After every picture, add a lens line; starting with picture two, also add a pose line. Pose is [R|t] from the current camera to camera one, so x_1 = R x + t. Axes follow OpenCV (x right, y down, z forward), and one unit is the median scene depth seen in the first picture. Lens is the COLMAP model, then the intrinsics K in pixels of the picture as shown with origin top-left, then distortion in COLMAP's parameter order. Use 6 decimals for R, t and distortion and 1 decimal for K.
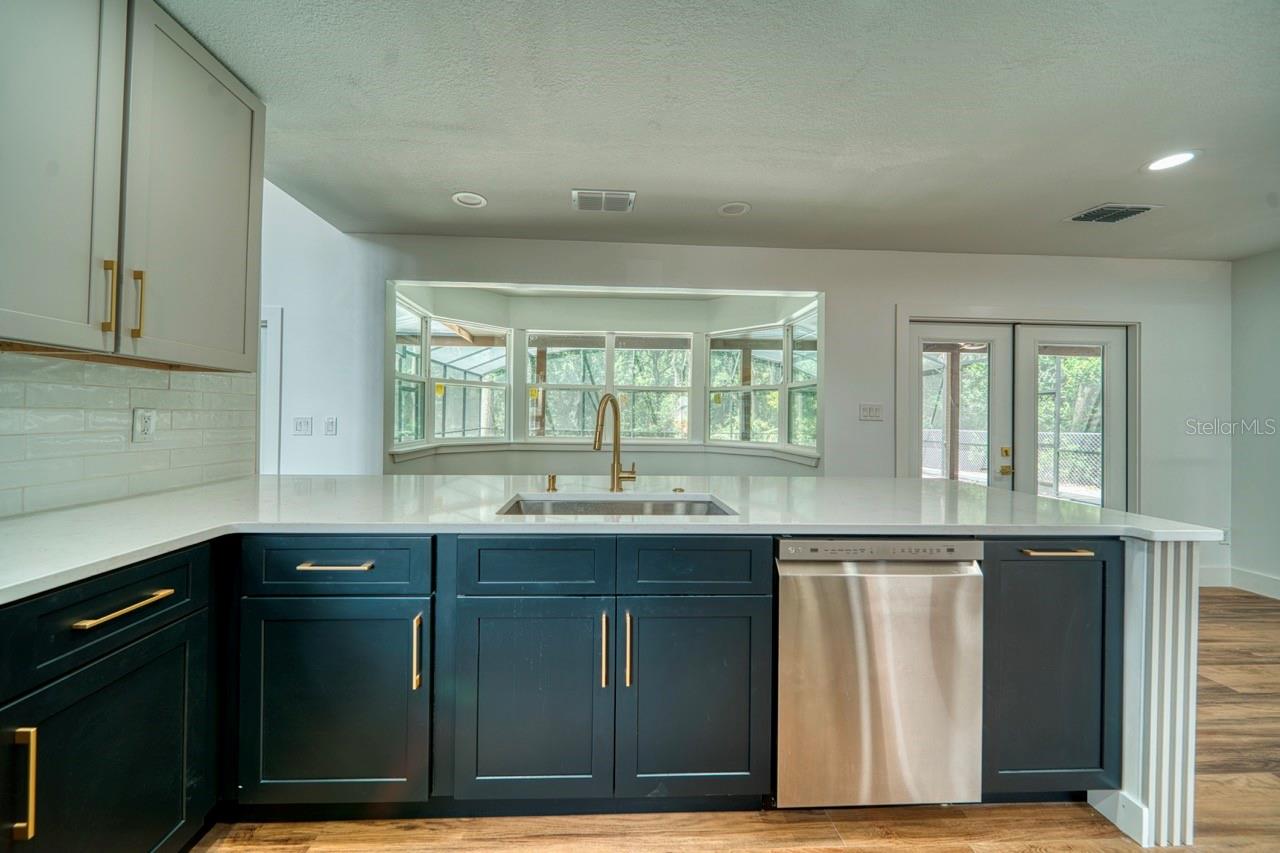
lens RADIAL K [[474.7, 0, 625.0], [0, 474.7, 412.8], [0, 0, 1]] dist [-0.003737, -0.000190]
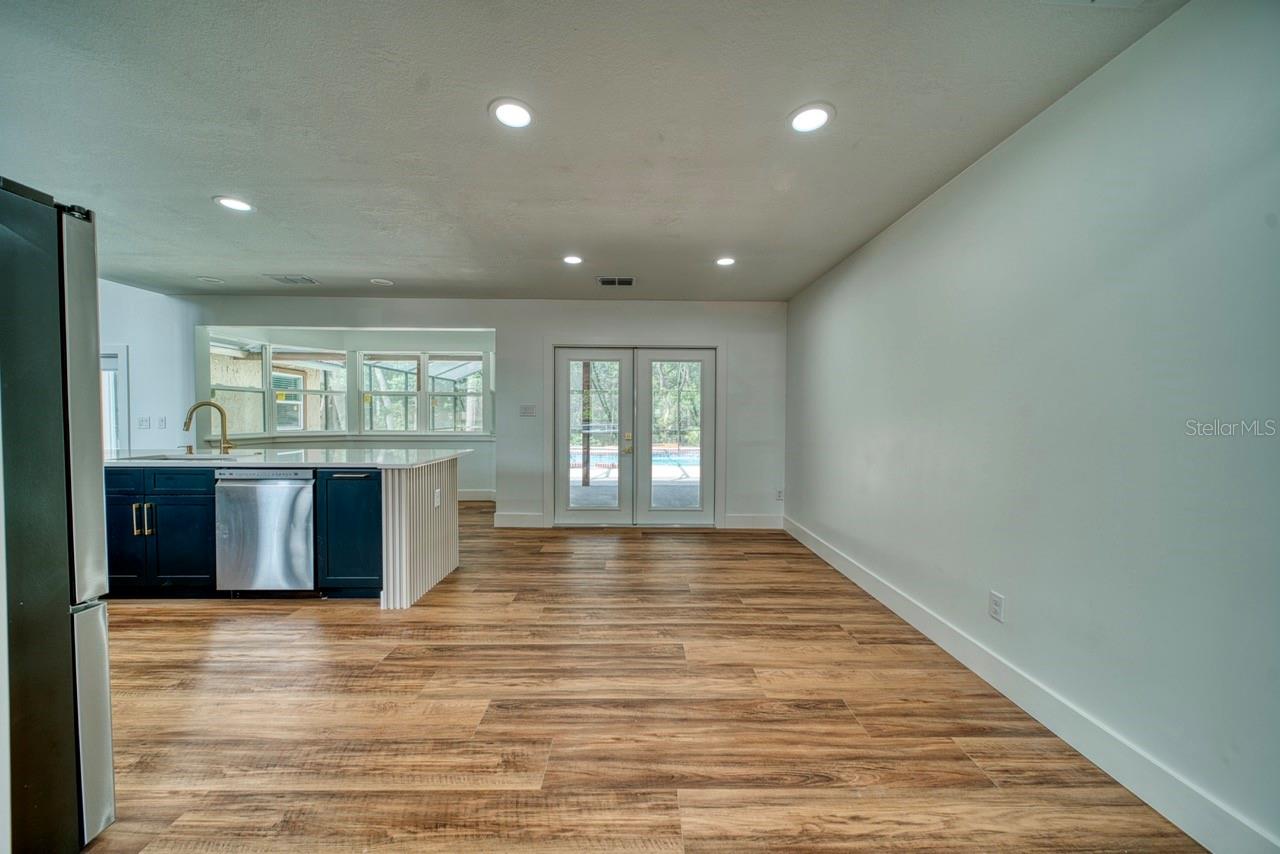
lens RADIAL K [[447.6, 0, 639.2], [0, 447.6, 420.9], [0, 0, 1]] dist [-0.001002, -0.001180]
pose [[0.999223, -0.008719, -0.038427, 1.328396], [0.009445, 0.999780, 0.018751, 0.013232], [0.038255, -0.019100, 0.999085, -0.550790]]
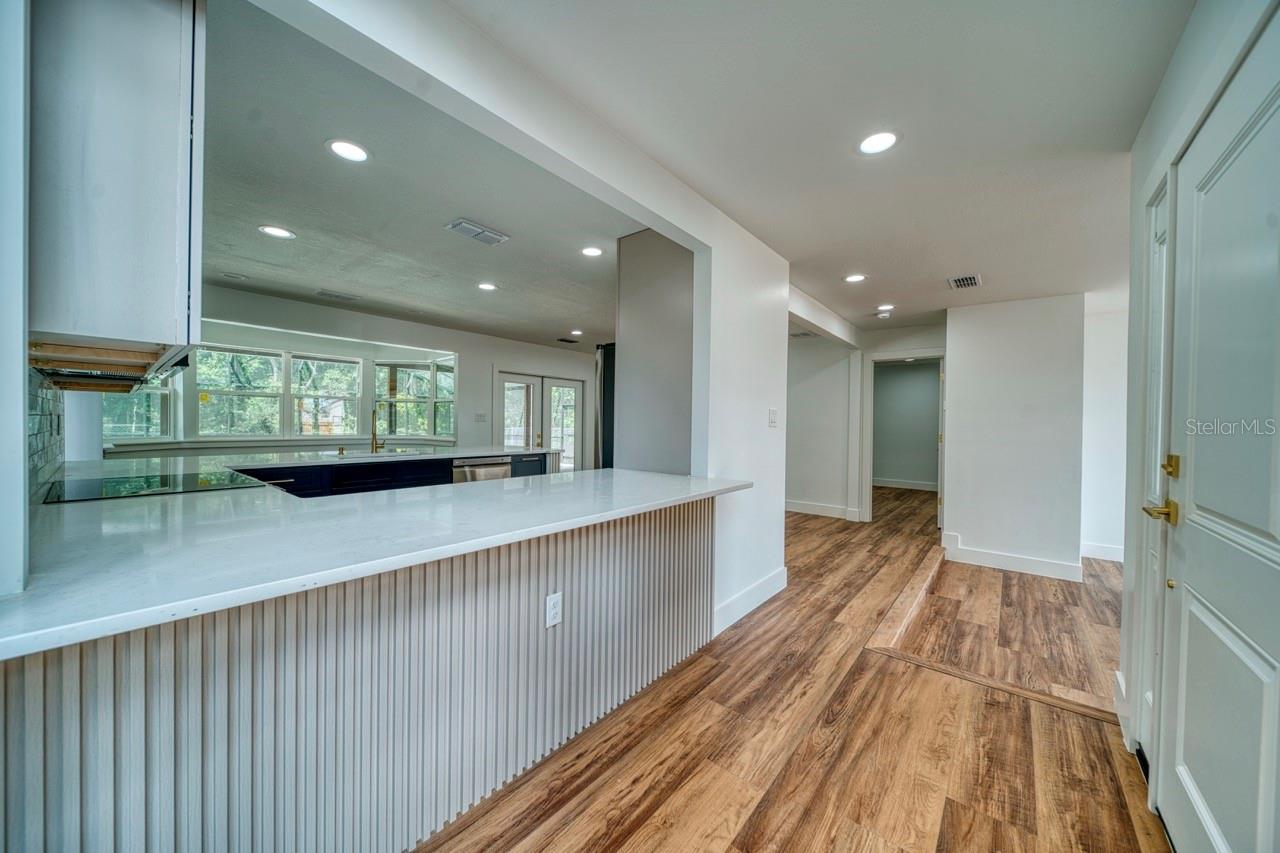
lens RADIAL K [[447.6, 0, 638.2], [0, 447.6, 427.0], [0, 0, 1]] dist [-0.001002, -0.001180]
pose [[0.683137, -0.009150, 0.730233, -0.563228], [-0.012705, 0.999621, 0.024412, -0.020672], [-0.730180, -0.025954, 0.682762, -1.082356]]
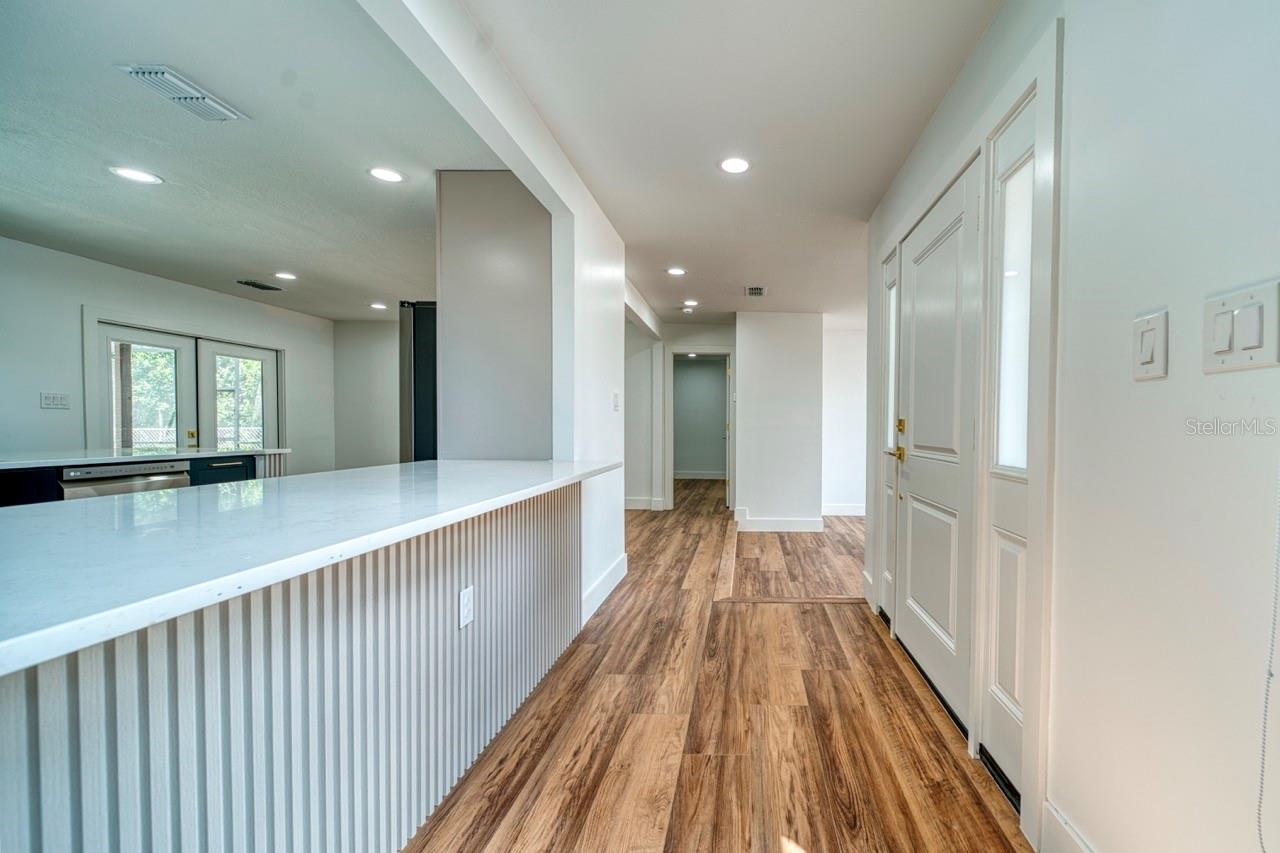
lens RADIAL K [[521.9, 0, 739.8], [0, 521.9, 436.2], [0, 0, 1]] dist [-0.000299, -0.000824]
pose [[0.068712, -0.031679, 0.997133, -0.805552], [-0.015350, 0.999344, 0.032806, 0.024456], [-0.997518, -0.017560, 0.068180, -0.931504]]
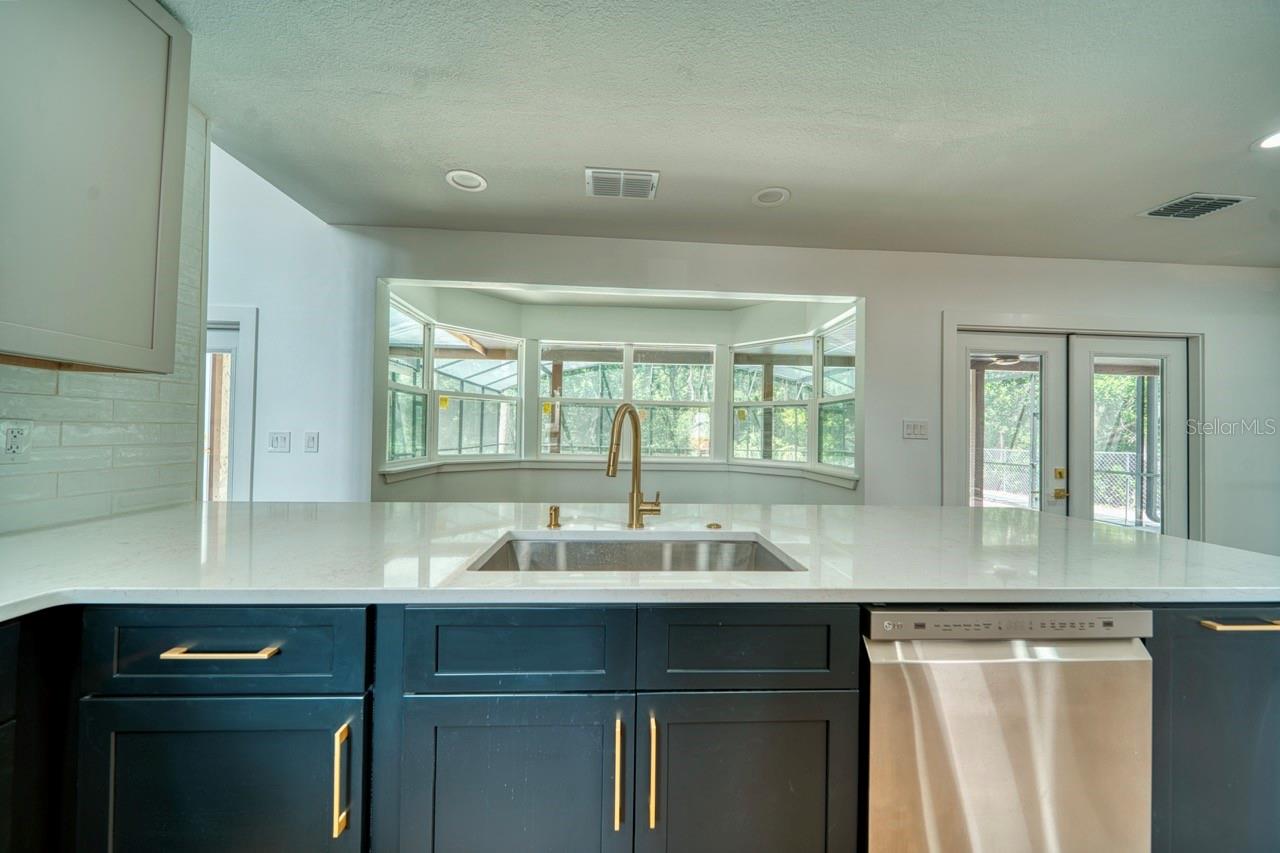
lens RADIAL K [[447.6, 0, 636.6], [0, 447.6, 428.8], [0, 0, 1]] dist [-0.001002, -0.001180]
pose [[0.999915, 0.005005, -0.012034, -0.006378], [-0.005020, 0.999987, -0.001214, 0.001381], [0.012028, 0.001274, 0.999927, 0.185218]]
